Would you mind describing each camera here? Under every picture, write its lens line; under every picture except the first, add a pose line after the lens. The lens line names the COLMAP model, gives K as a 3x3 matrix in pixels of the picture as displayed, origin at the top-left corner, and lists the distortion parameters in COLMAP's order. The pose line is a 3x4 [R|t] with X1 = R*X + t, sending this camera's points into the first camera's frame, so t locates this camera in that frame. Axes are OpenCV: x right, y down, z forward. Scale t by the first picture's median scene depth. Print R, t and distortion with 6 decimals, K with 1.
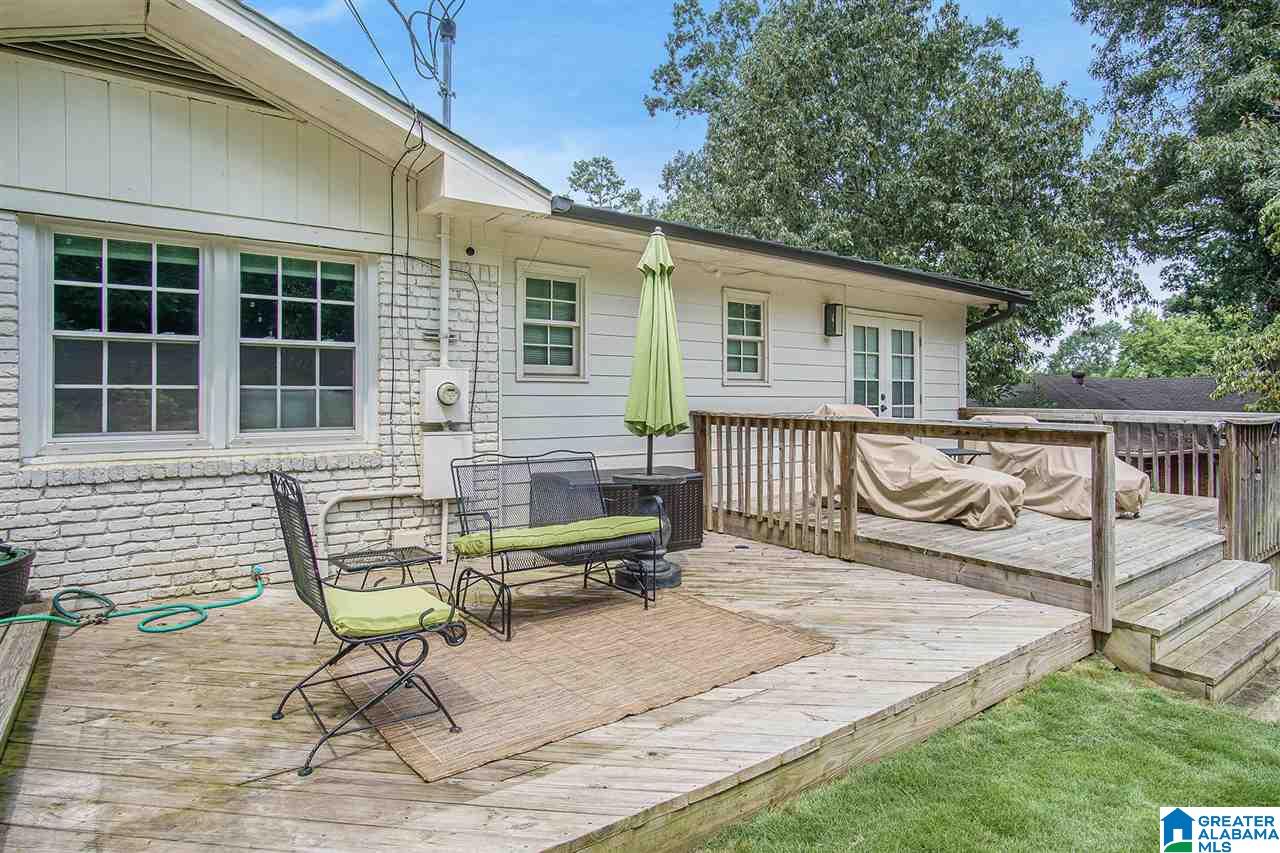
lens RADIAL K [[651.9, 0, 638.8], [0, 651.9, 411.9], [0, 0, 1]] dist [-0.021468, -0.000090]
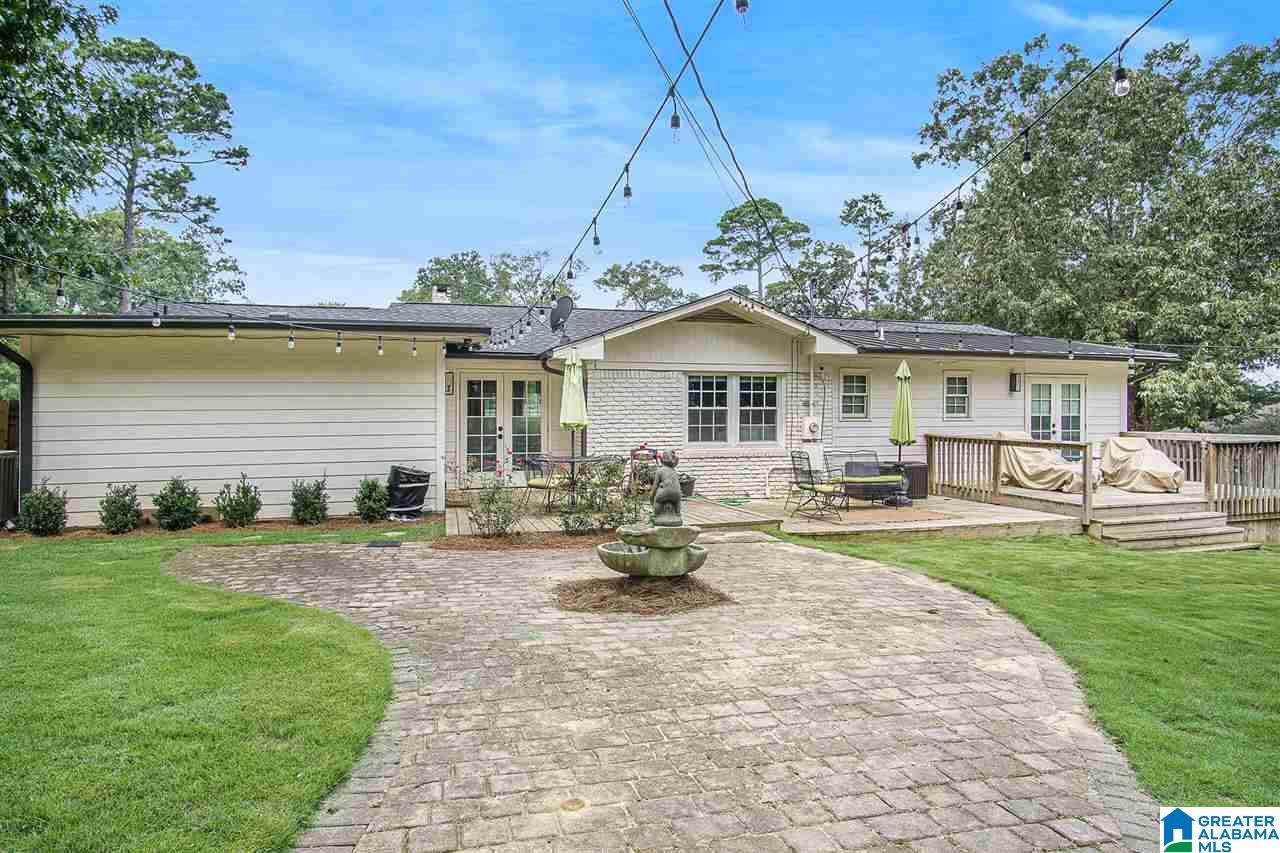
lens RADIAL K [[654.1, 0, 661.5], [0, 654.1, 431.6], [0, 0, 1]] dist [-0.016581, 0.000426]
pose [[0.935041, 0.006593, -0.354478, 0.040557], [-0.003678, 0.999954, 0.008896, -0.027523], [0.354520, -0.007014, 0.935022, -1.319825]]
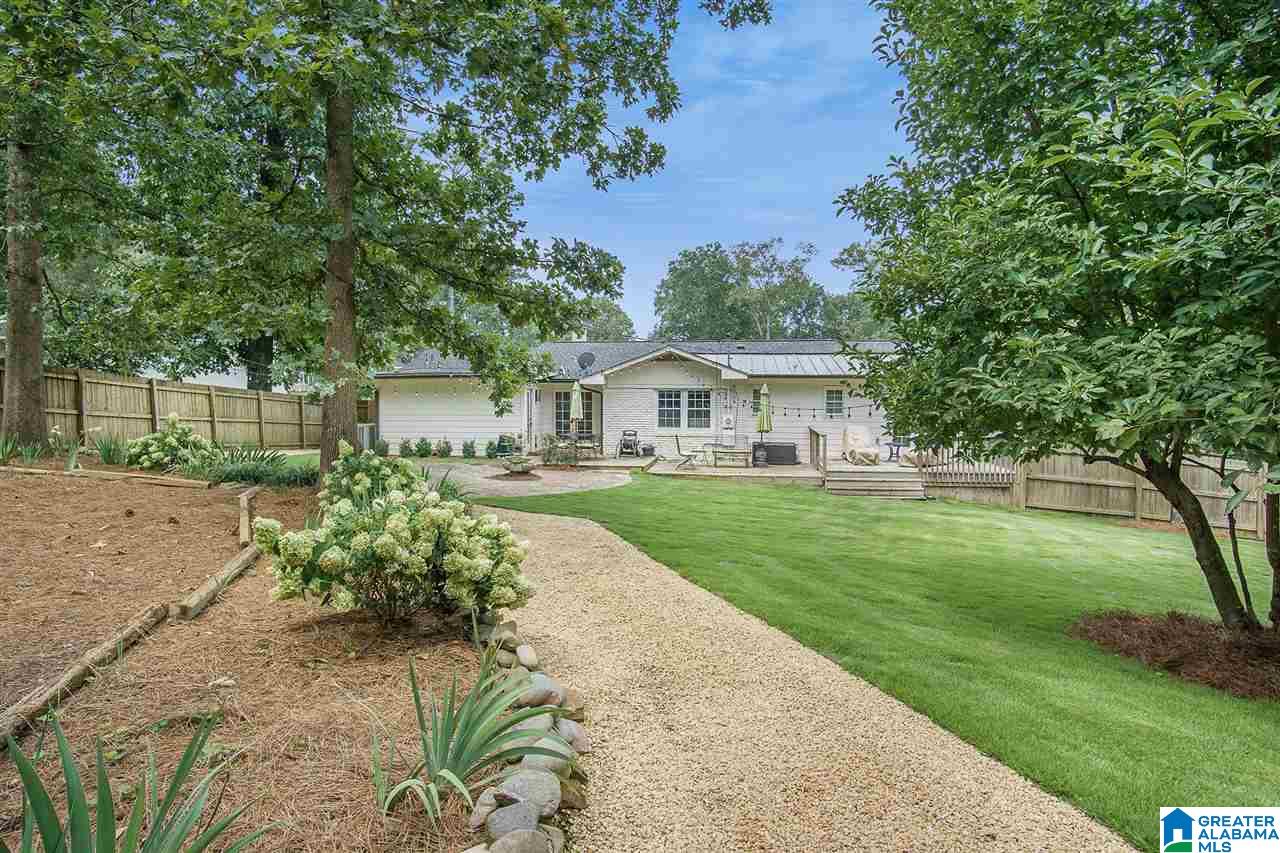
lens RADIAL K [[651.9, 0, 638.8], [0, 651.9, 411.9], [0, 0, 1]] dist [-0.021468, -0.000090]
pose [[0.707770, 0.022652, -0.706080, 1.980857], [-0.014115, 0.999740, 0.017924, -0.131973], [0.706302, -0.002720, 0.707906, -2.090518]]
